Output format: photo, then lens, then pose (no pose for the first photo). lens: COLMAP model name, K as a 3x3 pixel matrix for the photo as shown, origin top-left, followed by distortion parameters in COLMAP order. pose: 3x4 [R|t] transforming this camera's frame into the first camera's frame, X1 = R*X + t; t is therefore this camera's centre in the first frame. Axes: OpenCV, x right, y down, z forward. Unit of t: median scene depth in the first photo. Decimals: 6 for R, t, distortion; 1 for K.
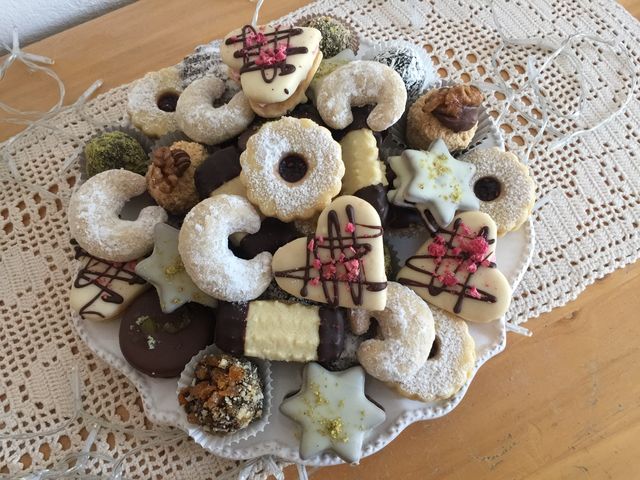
lens RADIAL K [[558.4, 0, 322.1], [0, 558.4, 238.6], [0, 0, 1]] dist [0.081172, -0.137303]
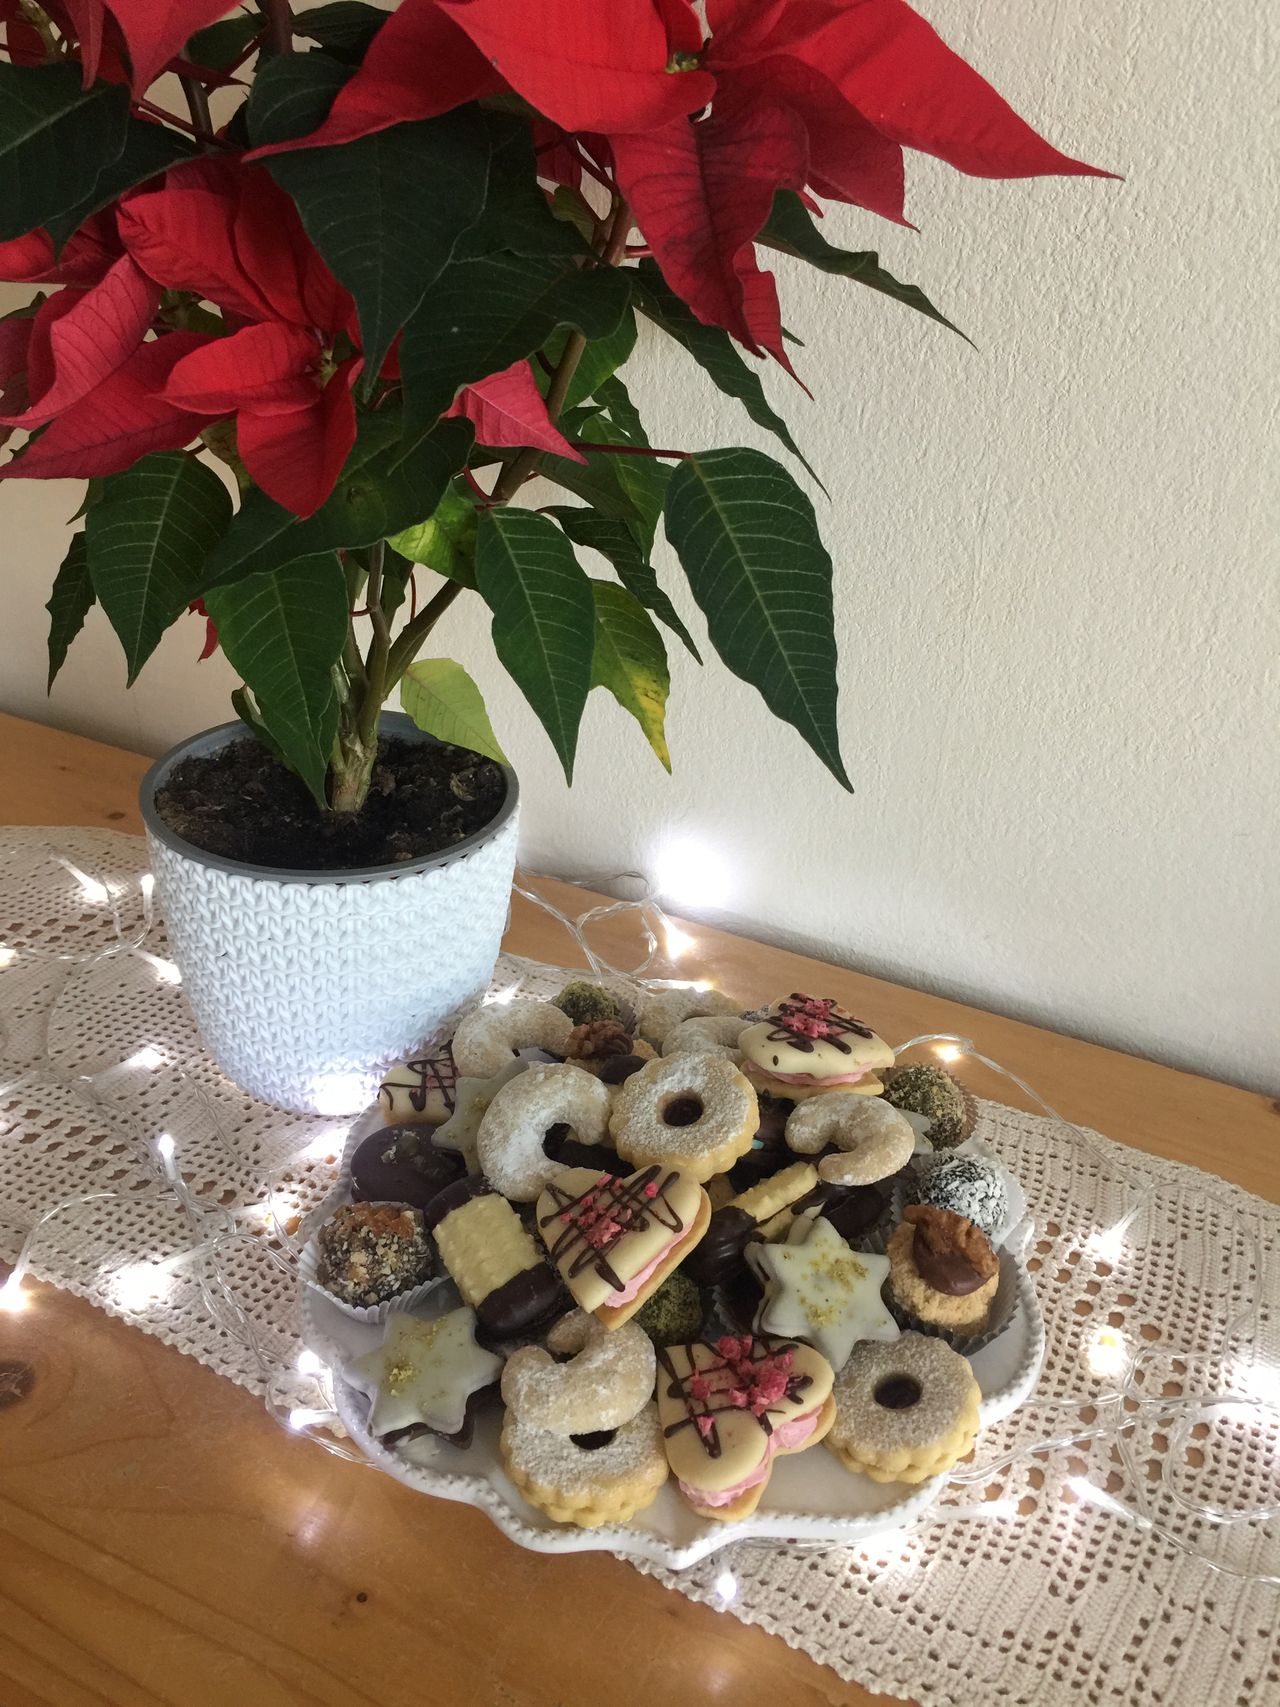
lens RADIAL K [[1489.3, 0, 638.9], [0, 1489.3, 845.7], [0, 0, 1]] dist [0.081172, -0.137303]
pose [[0.569626, 0.444388, -0.691409, 1.028736], [-0.777783, 0.563368, -0.278694, 0.243018], [0.265670, 0.696517, 0.666546, -0.483946]]
